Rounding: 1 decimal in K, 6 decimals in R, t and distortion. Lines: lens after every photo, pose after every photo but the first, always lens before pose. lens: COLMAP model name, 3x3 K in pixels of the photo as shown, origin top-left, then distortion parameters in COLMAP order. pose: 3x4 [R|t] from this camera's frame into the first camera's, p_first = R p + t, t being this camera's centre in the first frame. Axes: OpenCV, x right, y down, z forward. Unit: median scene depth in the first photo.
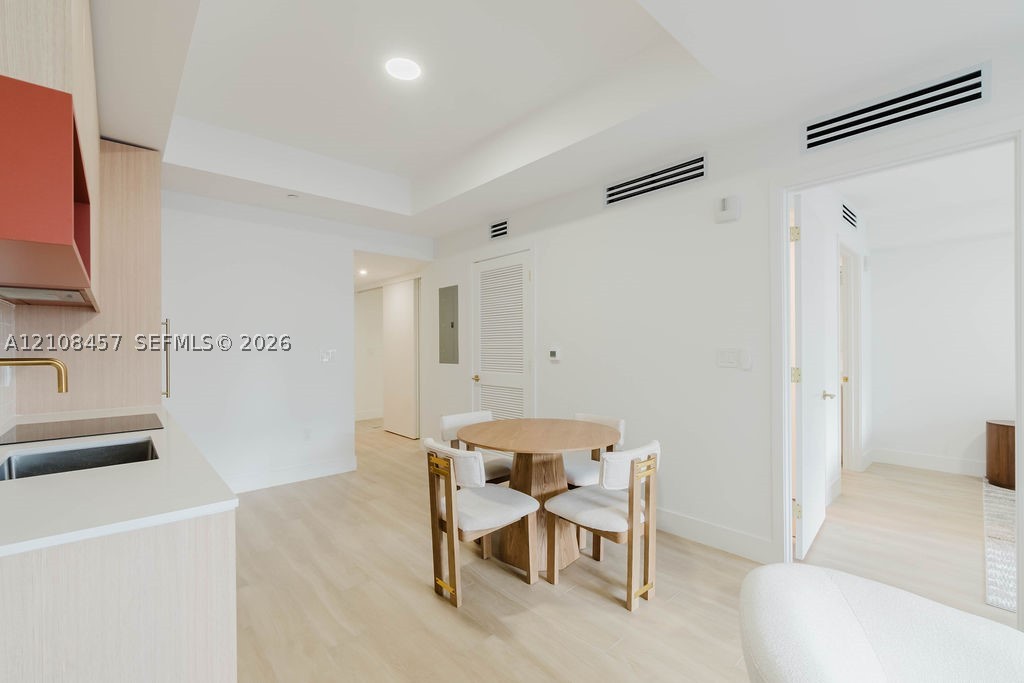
lens RADIAL K [[438.5, 0, 508.3], [0, 438.5, 344.9], [0, 0, 1]] dist [-0.002144, 0.000204]
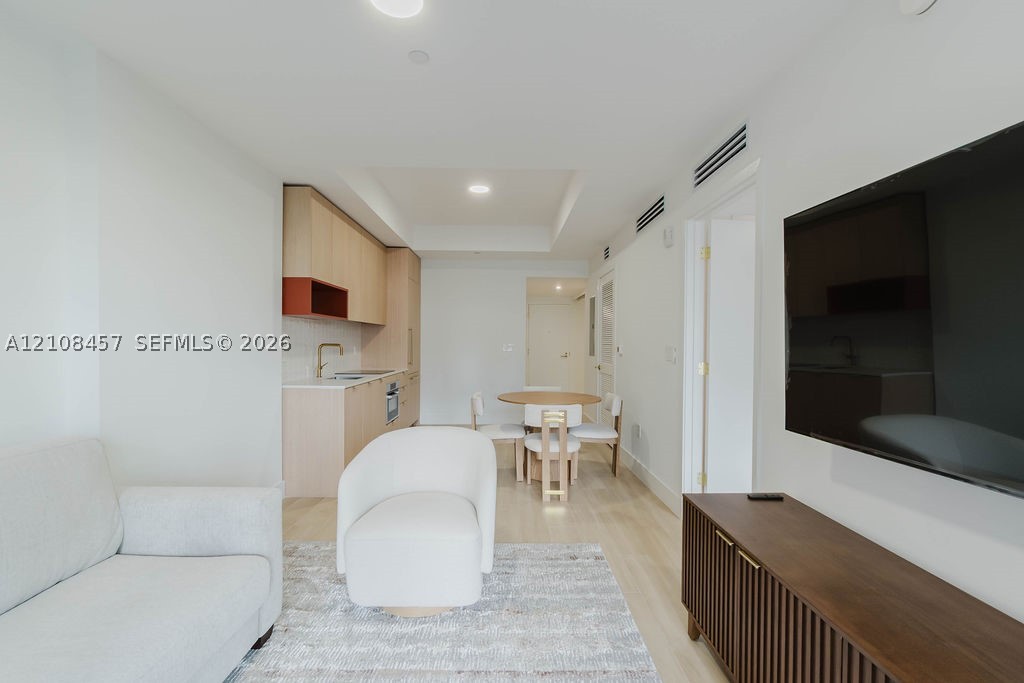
lens RADIAL K [[438.5, 0, 508.3], [0, 438.5, 344.9], [0, 0, 1]] dist [-0.002144, 0.000204]
pose [[0.751451, 0.015713, -0.659602, 1.018568], [-0.010362, 0.999874, 0.012014, -0.006589], [0.659708, -0.002193, 0.751519, -0.278096]]
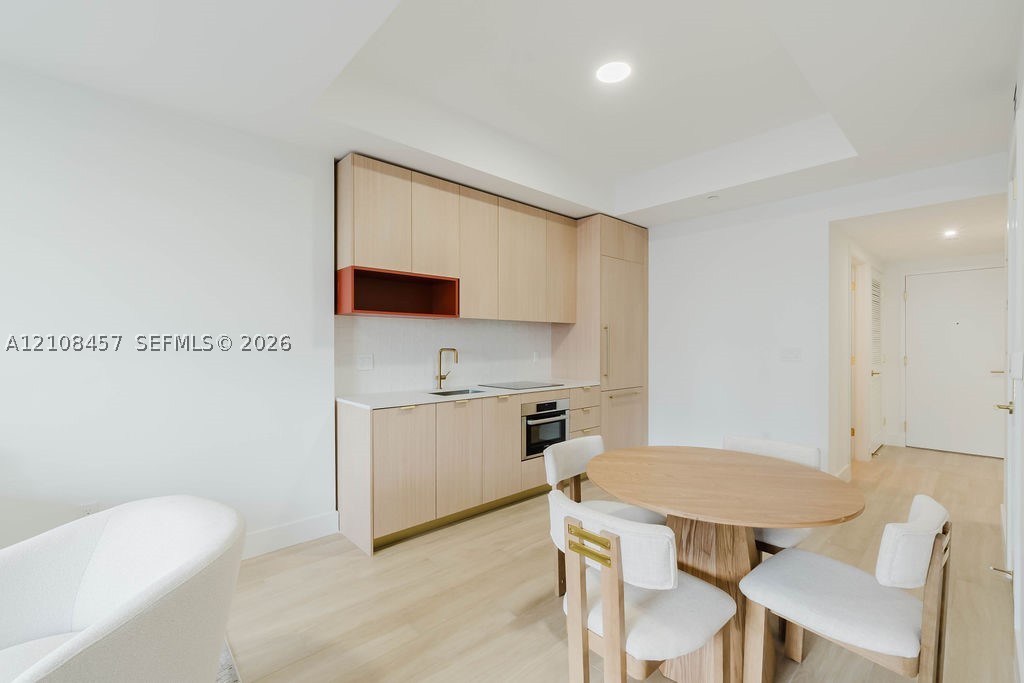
lens RADIAL K [[438.5, 0, 508.3], [0, 438.5, 344.9], [0, 0, 1]] dist [-0.002144, 0.000204]
pose [[0.012442, 0.006361, -0.999902, 0.749526], [0.003590, 0.999973, 0.006406, -0.002253], [0.999916, -0.003670, 0.012419, 0.710855]]
